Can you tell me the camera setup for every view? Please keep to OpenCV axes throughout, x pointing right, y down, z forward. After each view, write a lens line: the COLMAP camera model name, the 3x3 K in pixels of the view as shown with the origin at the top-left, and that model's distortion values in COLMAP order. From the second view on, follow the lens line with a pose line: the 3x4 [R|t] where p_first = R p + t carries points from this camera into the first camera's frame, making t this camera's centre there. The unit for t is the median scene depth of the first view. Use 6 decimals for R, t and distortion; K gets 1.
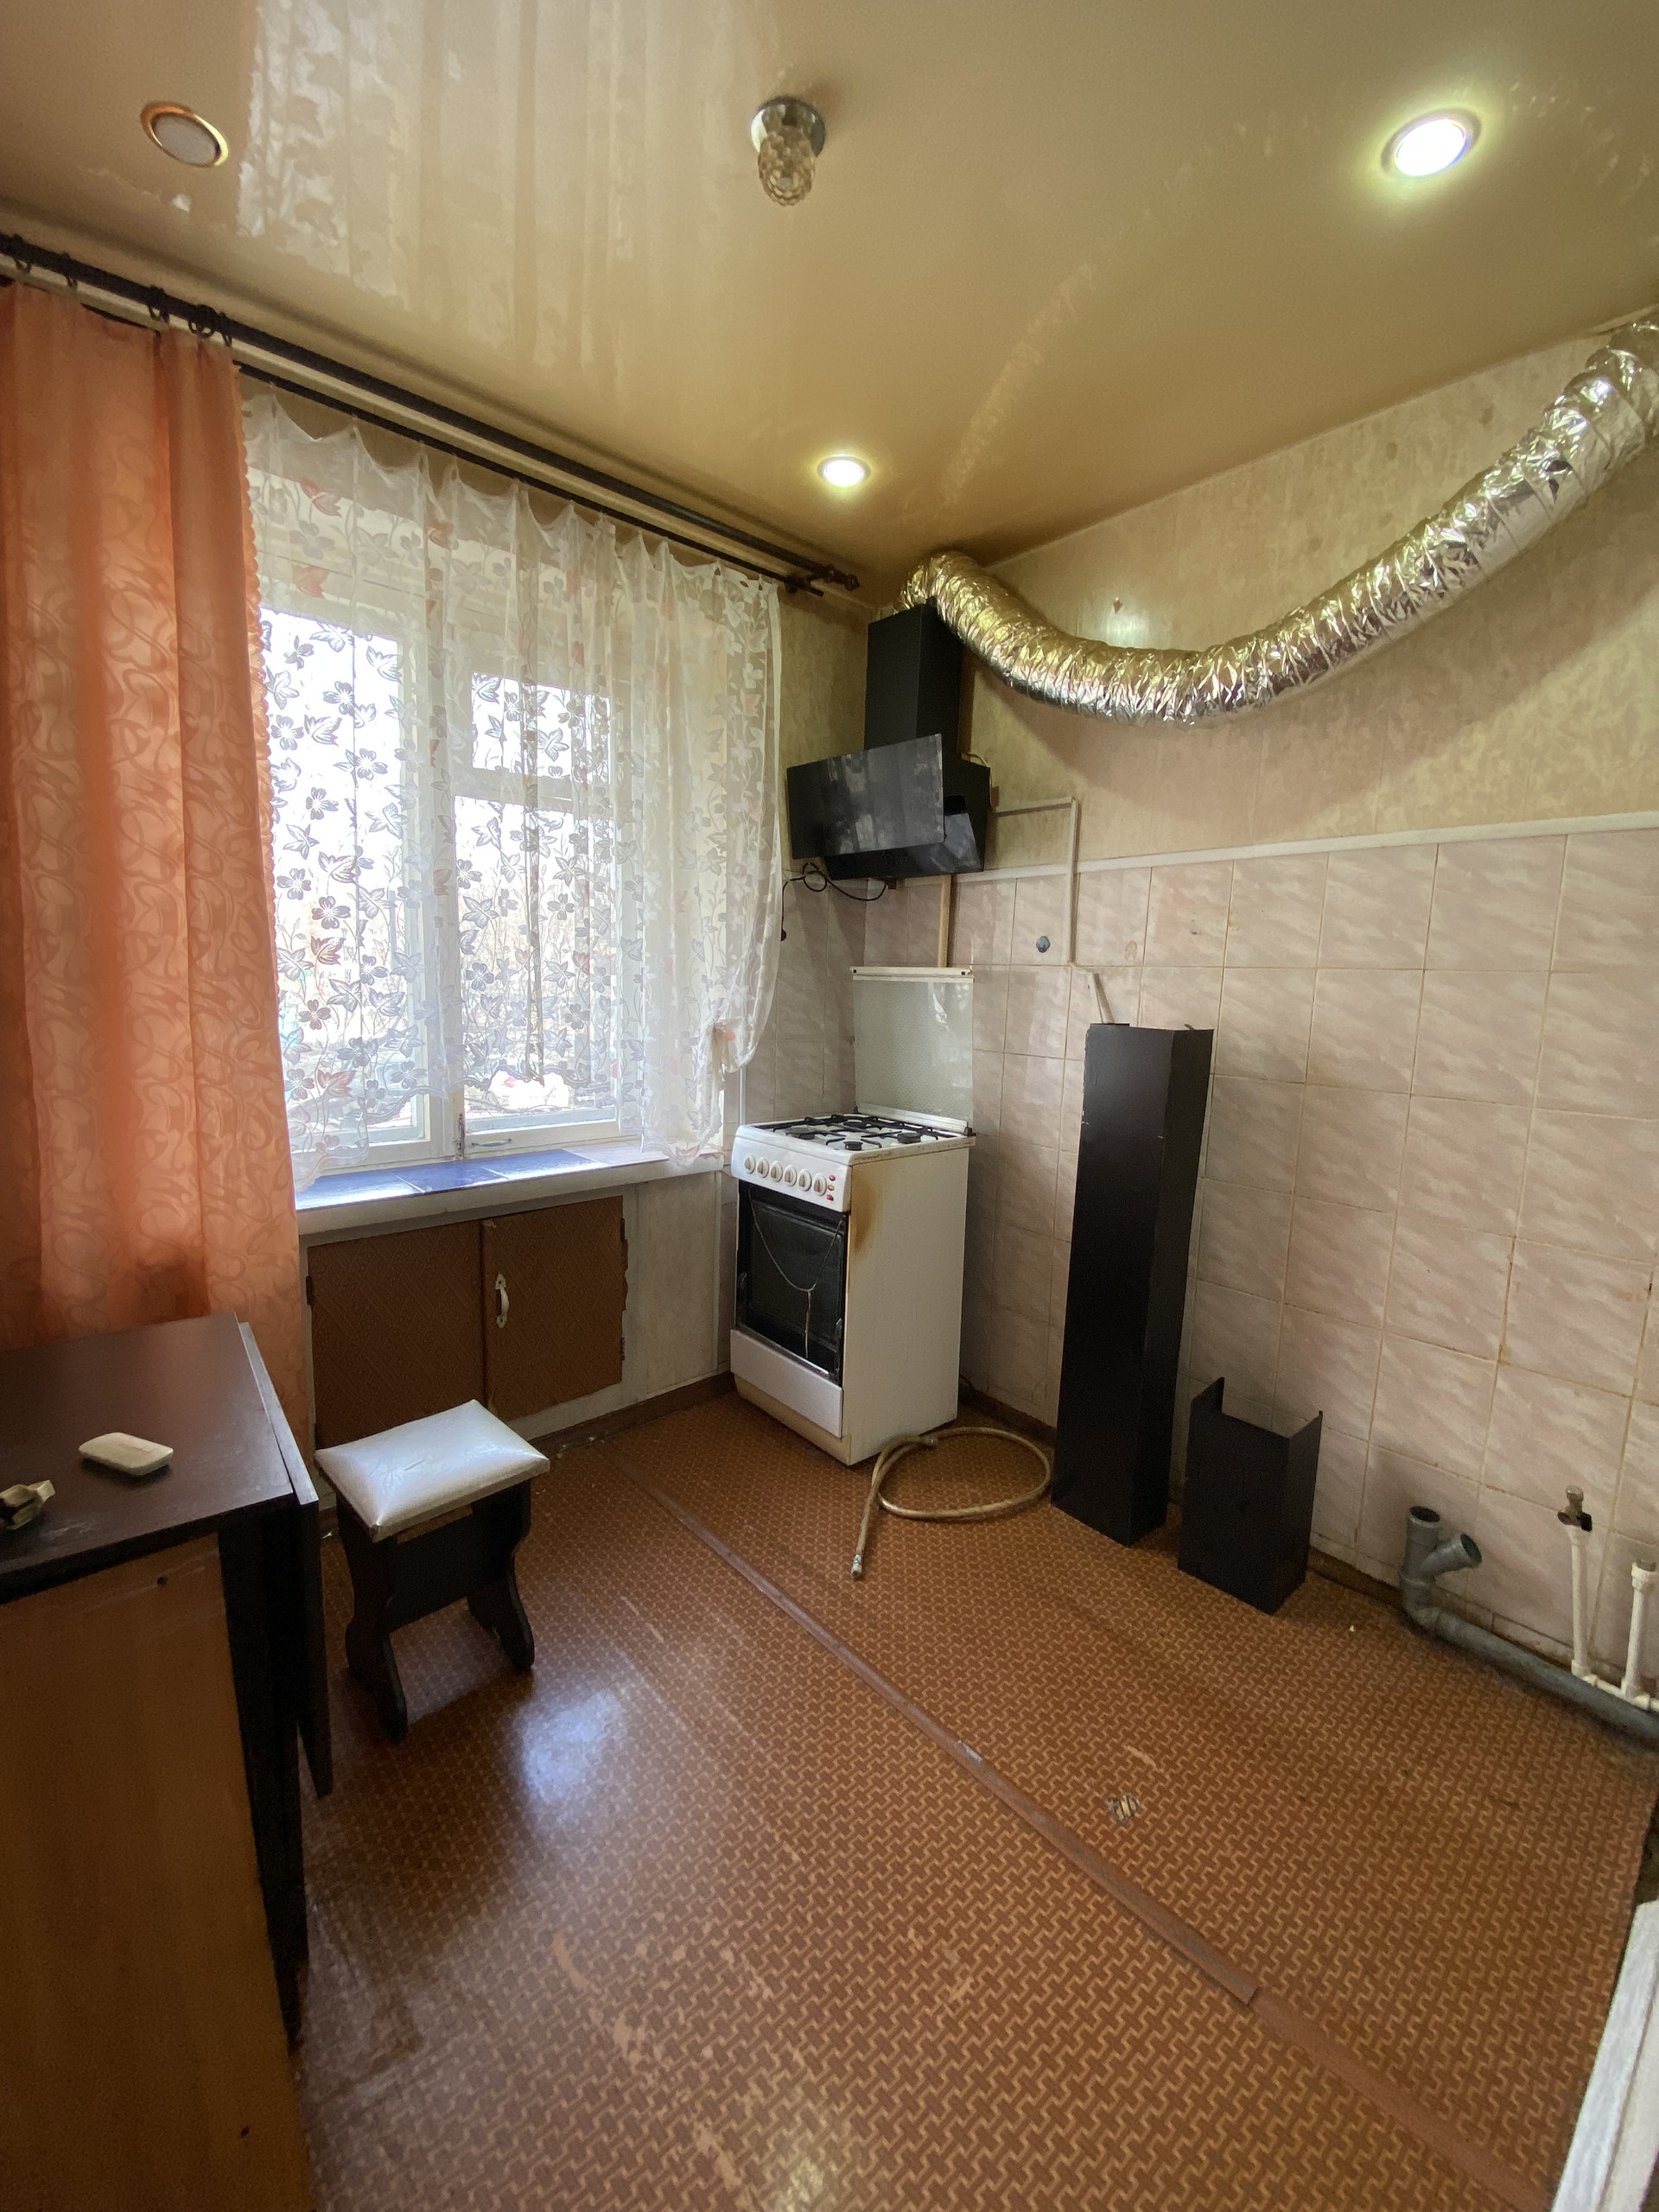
lens RADIAL K [[878.4, 0, 829.5], [0, 878.4, 1106.0], [0, 0, 1]] dist [-0.031894, -0.000138]
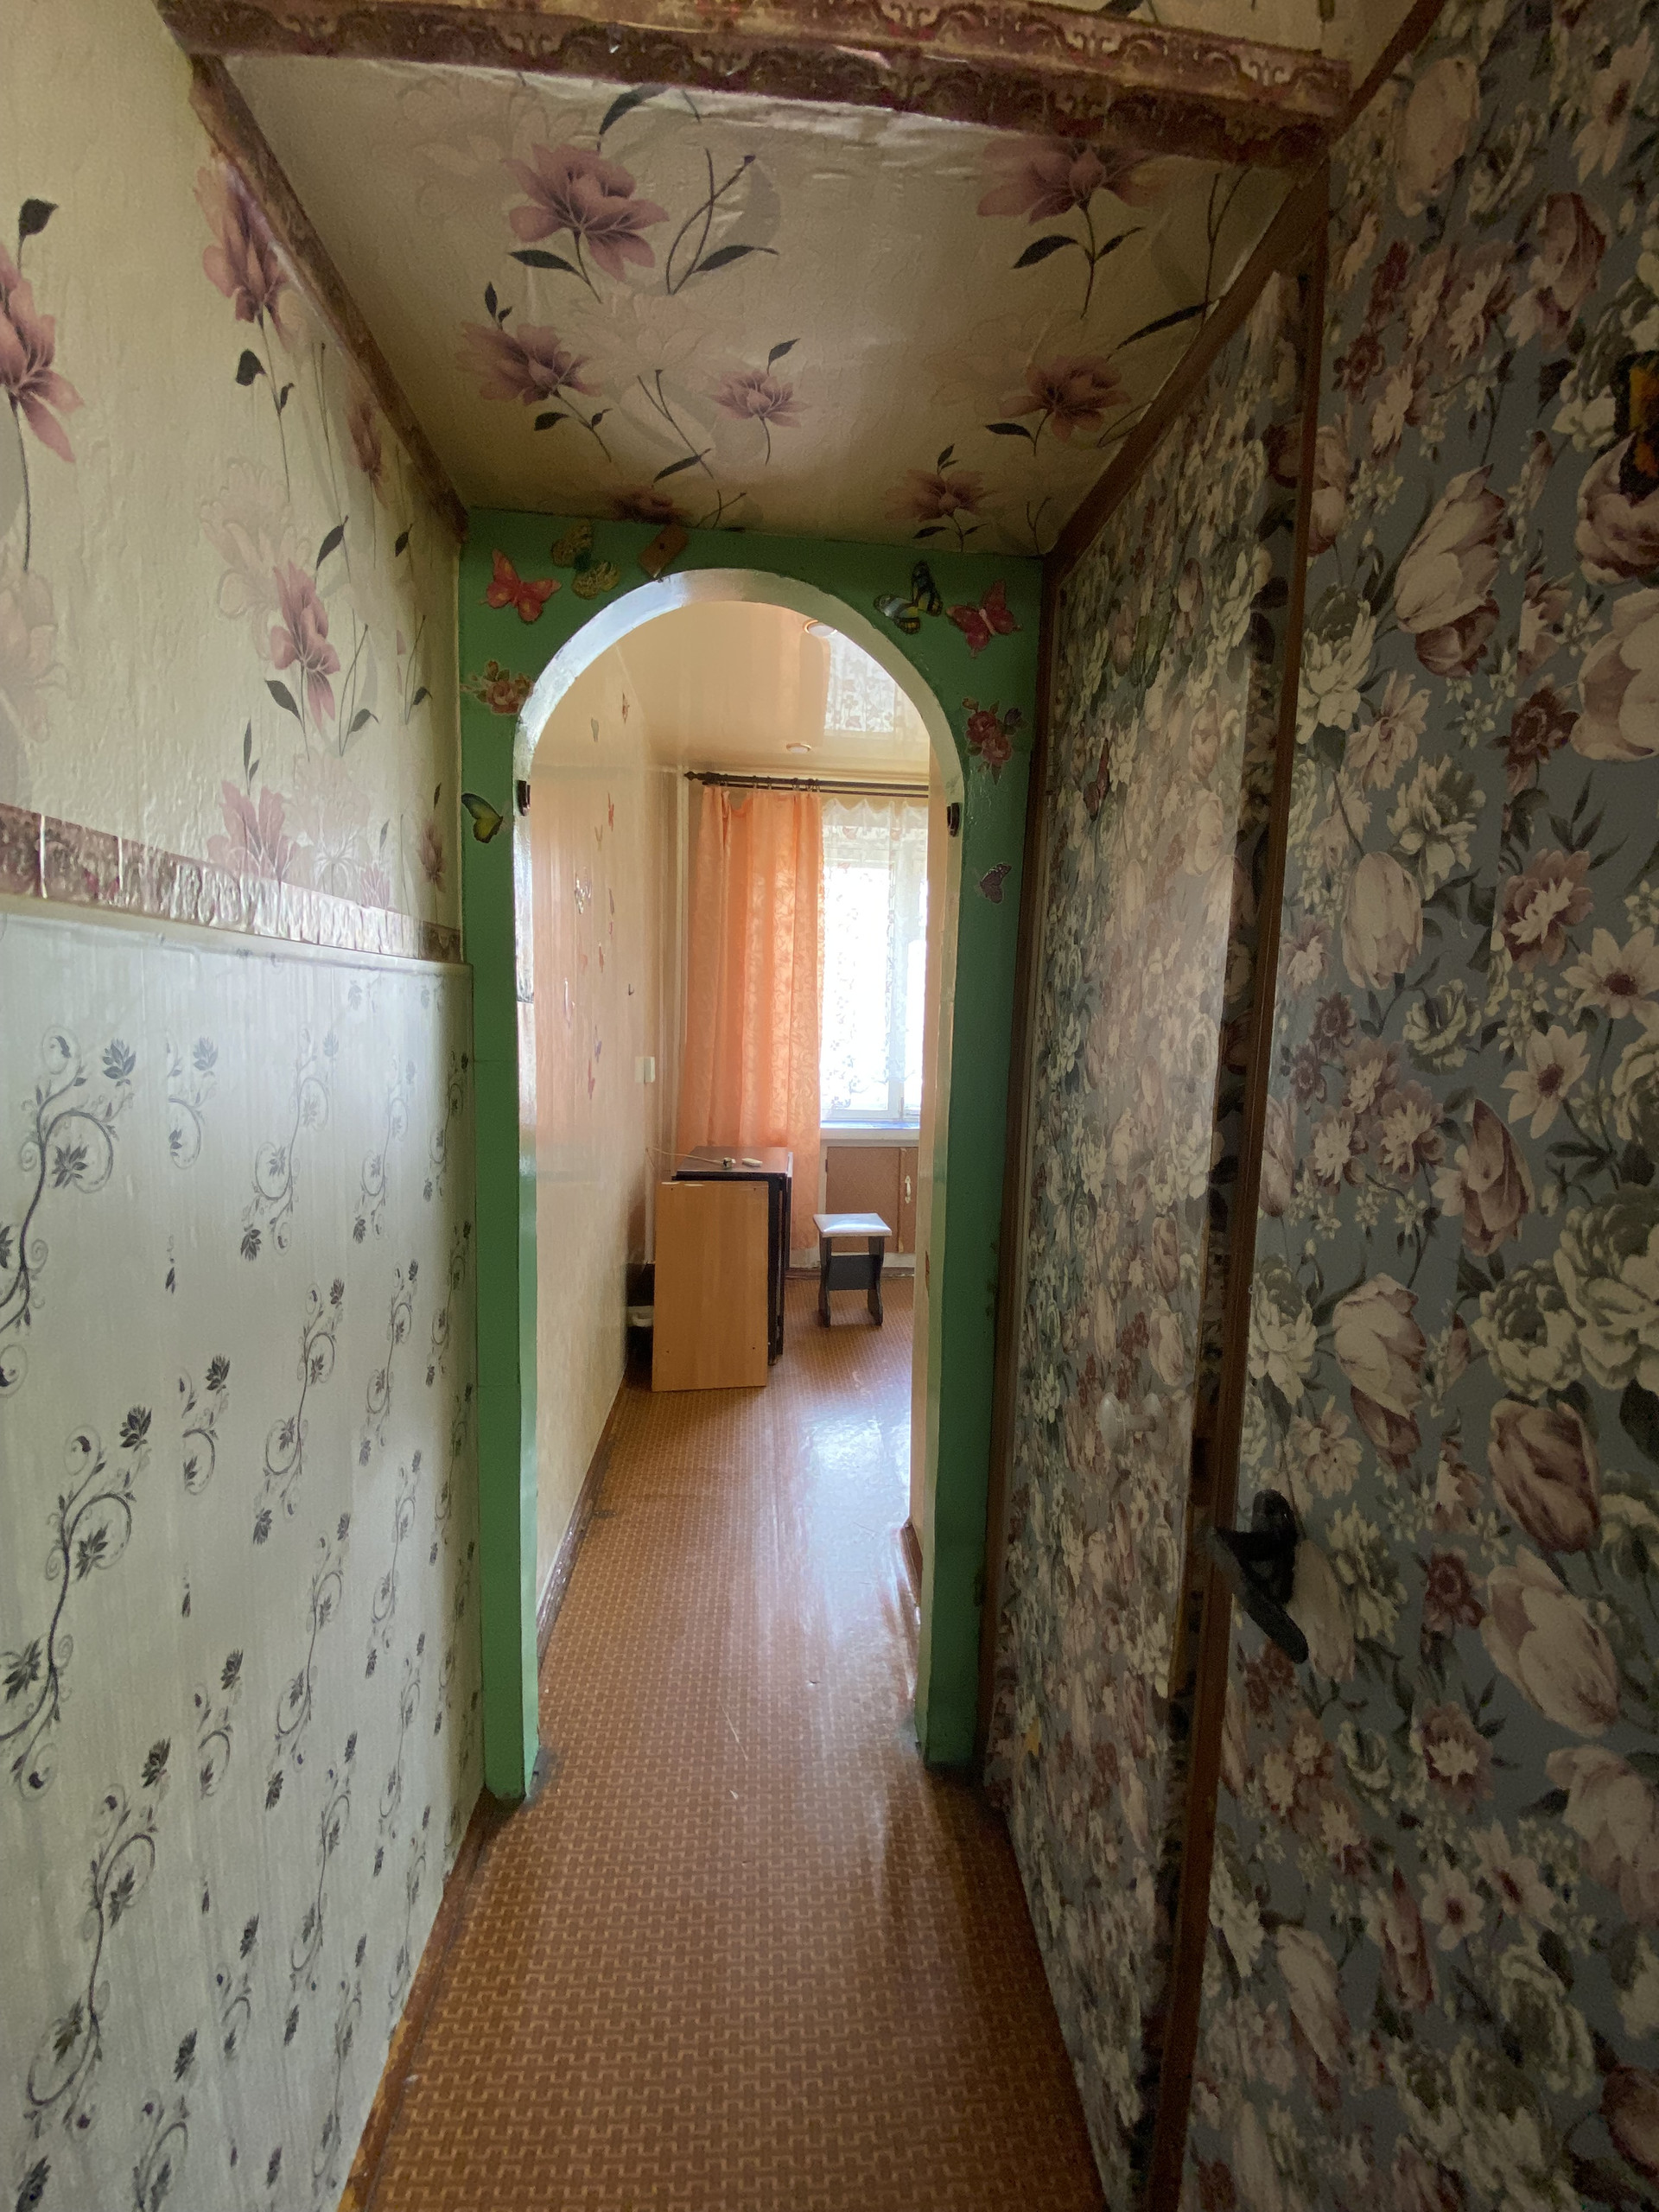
lens RADIAL K [[878.4, 0, 829.5], [0, 878.4, 1106.0], [0, 0, 1]] dist [-0.031894, -0.000138]
pose [[0.795190, 0.051476, -0.604172, 1.010804], [-0.087889, 0.995653, -0.030846, 0.161527], [0.599958, 0.077629, 0.796257, -1.073077]]
